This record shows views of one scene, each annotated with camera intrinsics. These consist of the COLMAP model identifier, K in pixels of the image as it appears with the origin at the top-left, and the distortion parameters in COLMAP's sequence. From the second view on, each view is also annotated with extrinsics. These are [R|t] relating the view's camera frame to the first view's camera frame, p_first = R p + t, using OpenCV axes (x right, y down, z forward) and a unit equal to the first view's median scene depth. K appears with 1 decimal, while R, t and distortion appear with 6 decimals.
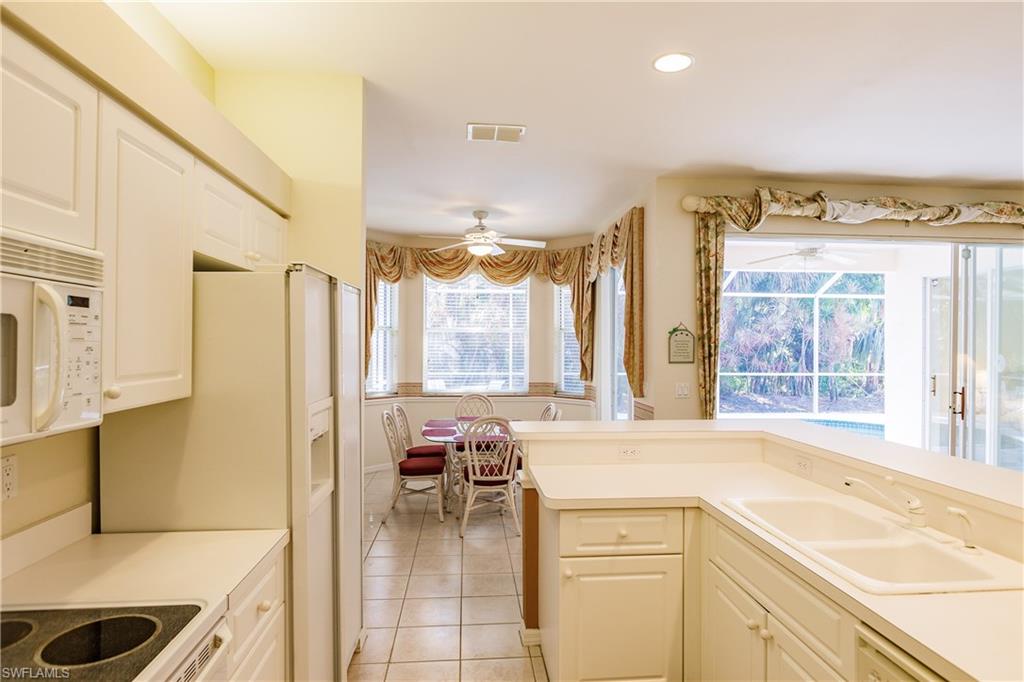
lens RADIAL K [[566.4, 0, 512.2], [0, 566.4, 343.0], [0, 0, 1]] dist [-0.009161, 0.000106]
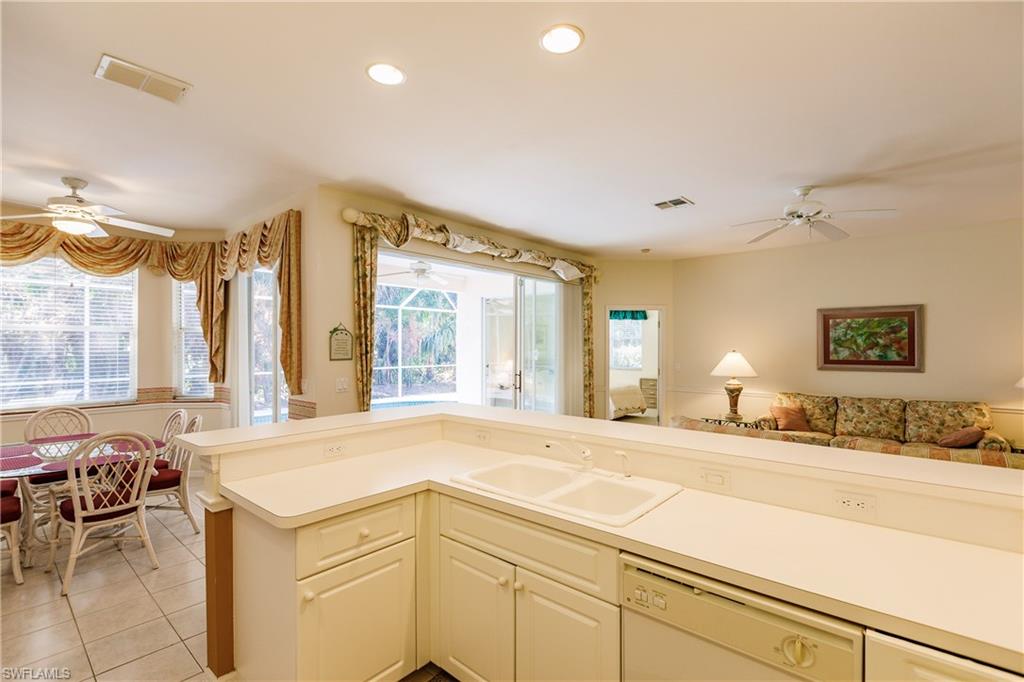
lens RADIAL K [[465.9, 0, 512.8], [0, 465.9, 344.1], [0, 0, 1]] dist [-0.008094, -0.000051]
pose [[0.714726, -0.004934, 0.699387, -0.090856], [0.006222, 0.999980, 0.000696, 0.005960], [-0.699377, 0.003854, 0.714743, 0.125656]]
